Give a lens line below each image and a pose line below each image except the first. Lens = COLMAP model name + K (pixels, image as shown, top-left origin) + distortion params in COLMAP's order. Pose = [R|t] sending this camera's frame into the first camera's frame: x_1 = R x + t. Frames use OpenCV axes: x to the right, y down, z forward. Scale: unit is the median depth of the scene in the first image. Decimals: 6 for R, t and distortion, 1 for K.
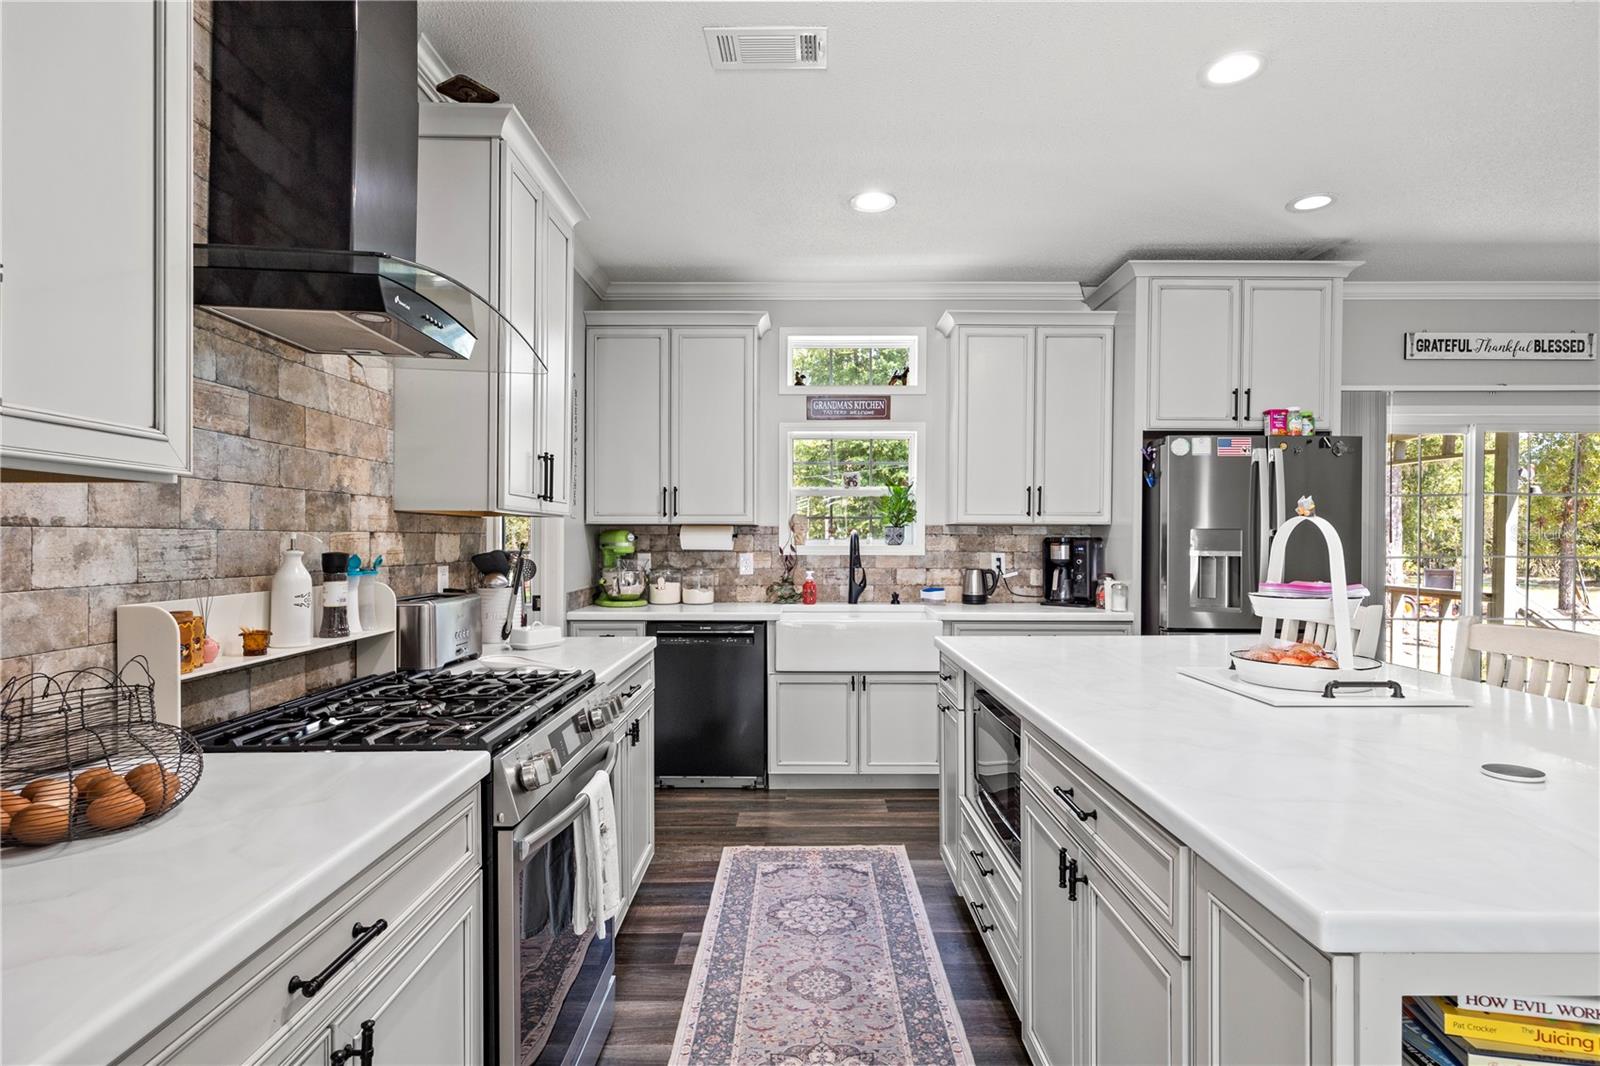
lens RADIAL K [[838.7, 0, 805.6], [0, 838.7, 541.9], [0, 0, 1]] dist [0.007745, 0.001983]
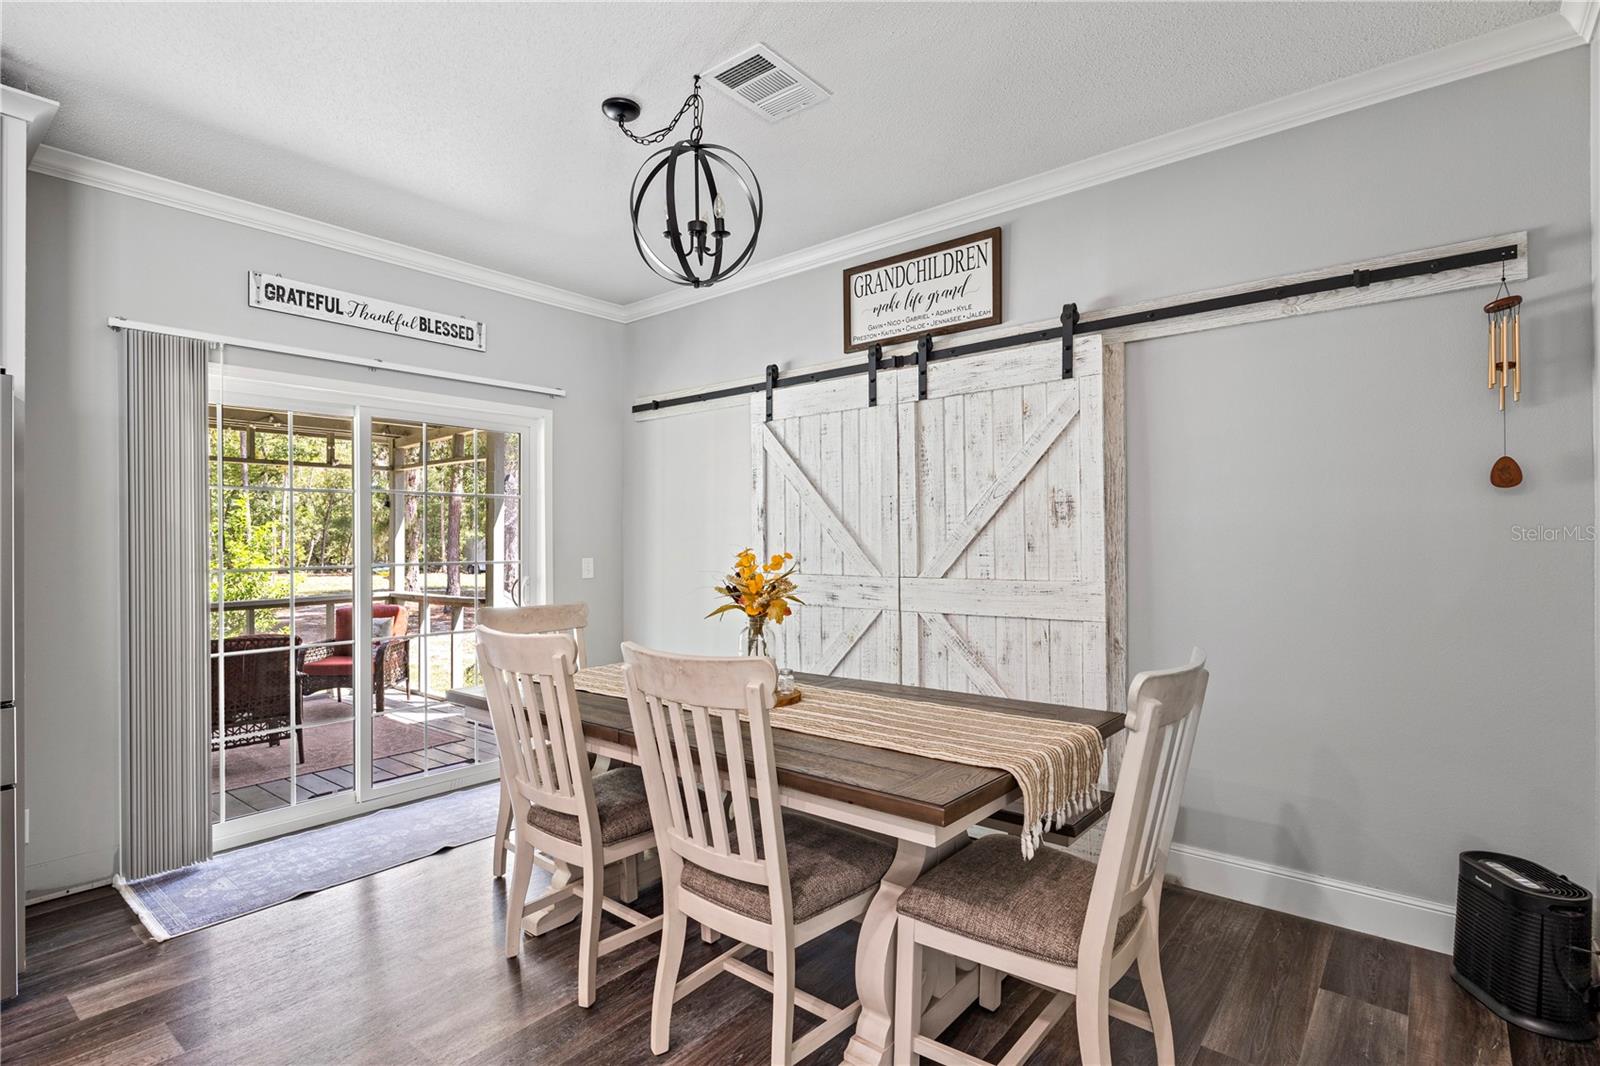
lens RADIAL K [[764.9, 0, 807.5], [0, 764.9, 540.1], [0, 0, 1]] dist [-0.004737, 0.001370]
pose [[0.642548, -0.004060, 0.766235, 0.524459], [0.012283, 0.999912, -0.005002, 0.000351], [-0.766147, 0.012625, 0.642541, 0.194020]]
